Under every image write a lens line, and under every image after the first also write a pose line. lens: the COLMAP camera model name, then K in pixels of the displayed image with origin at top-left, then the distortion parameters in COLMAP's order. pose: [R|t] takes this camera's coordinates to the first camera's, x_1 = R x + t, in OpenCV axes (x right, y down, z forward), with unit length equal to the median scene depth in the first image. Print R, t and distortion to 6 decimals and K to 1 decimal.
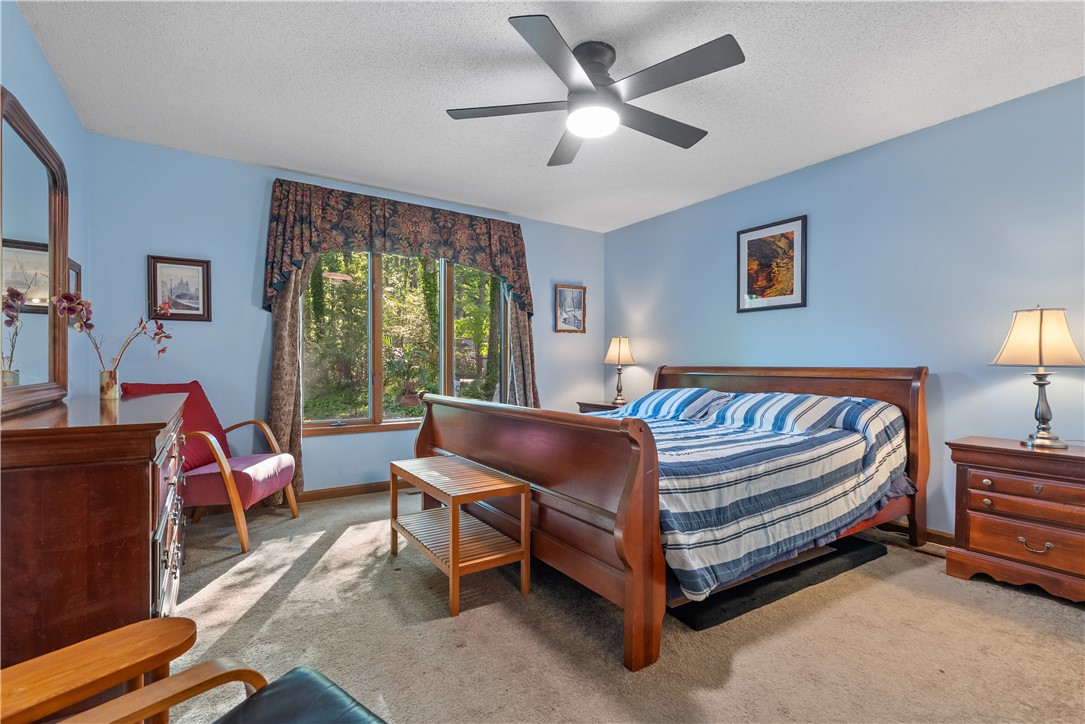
lens RADIAL K [[493.1, 0, 544.3], [0, 493.1, 370.9], [0, 0, 1]] dist [-0.008871, 0.002132]
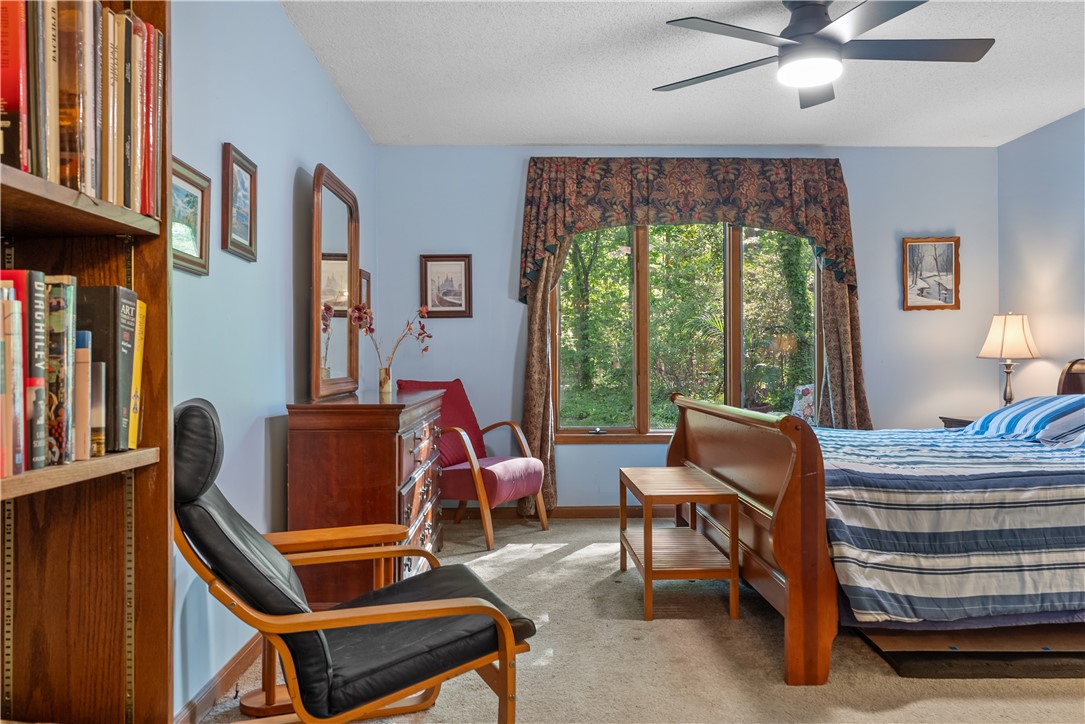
lens RADIAL K [[865.1, 0, 543.6], [0, 865.1, 356.5], [0, 0, 1]] dist [-0.040685, 0.009555]
pose [[0.836352, -0.010184, -0.548099, 0.399975], [0.000079, 0.999830, -0.018457, 0.007888], [0.548193, 0.015393, 0.836210, -0.368287]]
